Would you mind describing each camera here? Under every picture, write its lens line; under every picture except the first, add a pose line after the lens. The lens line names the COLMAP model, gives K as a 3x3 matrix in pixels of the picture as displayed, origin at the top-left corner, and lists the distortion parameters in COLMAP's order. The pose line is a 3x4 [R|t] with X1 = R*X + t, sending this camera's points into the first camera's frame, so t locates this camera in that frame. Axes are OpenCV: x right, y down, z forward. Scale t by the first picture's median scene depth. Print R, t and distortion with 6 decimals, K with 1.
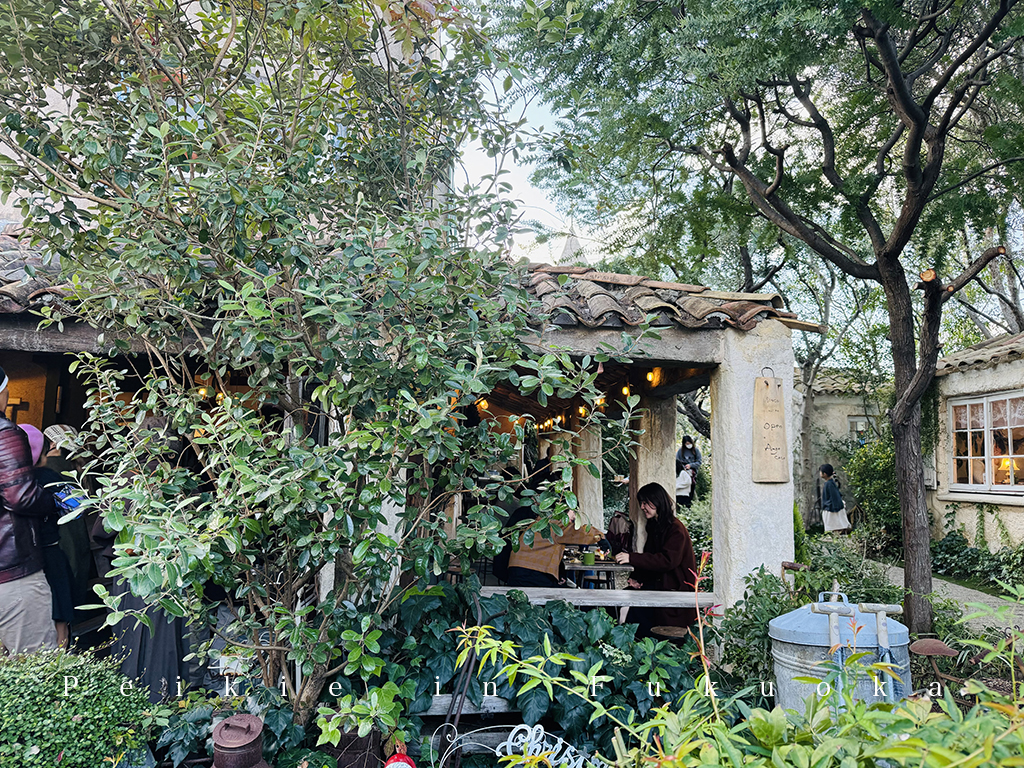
lens RADIAL K [[717.9, 0, 512.0], [0, 717.9, 384.0], [0, 0, 1]] dist [0.070856, -0.089773]
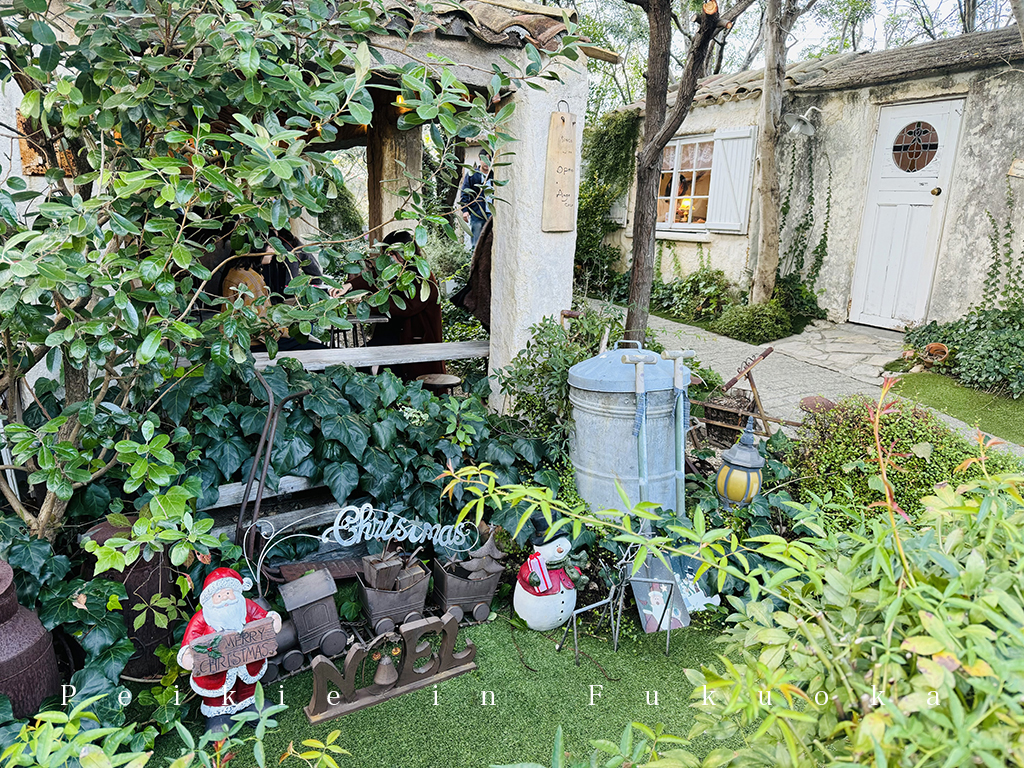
lens RADIAL K [[718.4, 0, 527.4], [0, 718.4, 393.7], [0, 0, 1]] dist [0.062638, -0.069496]
pose [[0.900924, -0.102128, 0.421789, -0.063579], [-0.060889, 0.932554, 0.355858, -0.000818], [-0.429684, -0.346283, 0.833942, 0.080188]]
